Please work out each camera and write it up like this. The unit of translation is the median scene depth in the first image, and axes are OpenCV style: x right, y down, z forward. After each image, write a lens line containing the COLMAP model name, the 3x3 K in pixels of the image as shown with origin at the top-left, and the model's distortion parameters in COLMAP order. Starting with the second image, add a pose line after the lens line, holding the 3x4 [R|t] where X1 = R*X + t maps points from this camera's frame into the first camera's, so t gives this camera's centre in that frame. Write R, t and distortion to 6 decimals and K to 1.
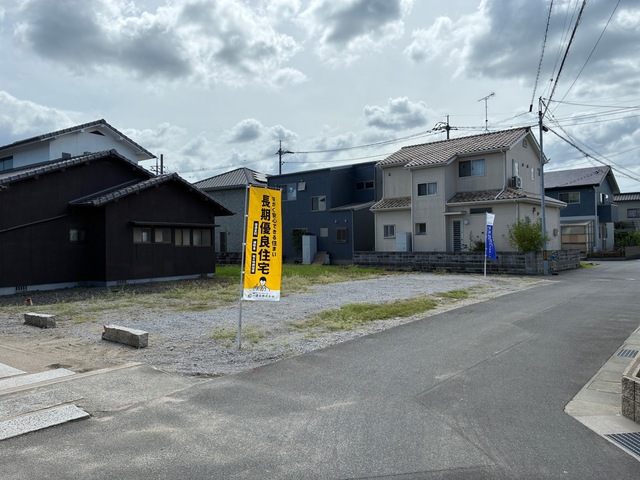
lens RADIAL K [[485.4, 0, 321.8], [0, 485.4, 238.7], [0, 0, 1]] dist [0.053362, -0.060105]
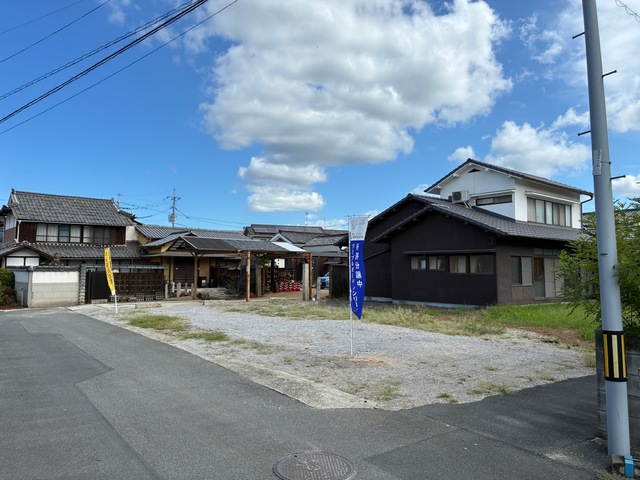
lens RADIAL K [[485.4, 0, 317.3], [0, 485.4, 227.9], [0, 0, 1]] dist [0.053362, -0.060105]
pose [[-0.242520, -0.068707, -0.967710, 0.602951], [0.002977, 0.997432, -0.071563, -0.005879], [0.970142, -0.020236, -0.241692, 0.796341]]
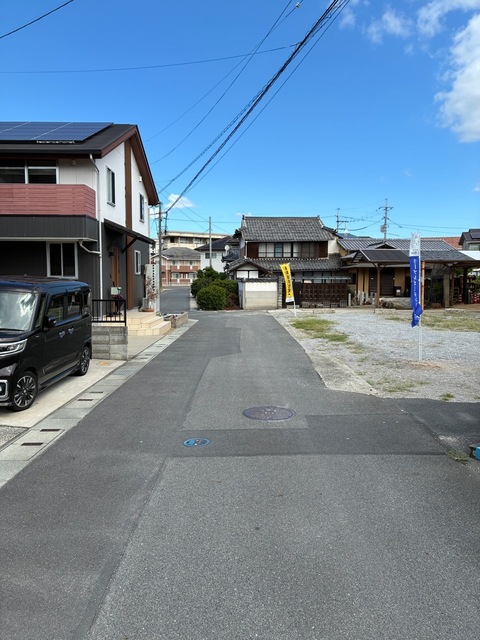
lens RADIAL K [[485.4, 0, 228.8], [0, 485.4, 317.7], [0, 0, 1]] dist [0.053362, -0.060105]
pose [[-0.776130, 0.067295, -0.626972, 0.611411], [0.015424, 0.996018, 0.087813, -0.009506], [0.630384, 0.058484, -0.774077, 0.930045]]
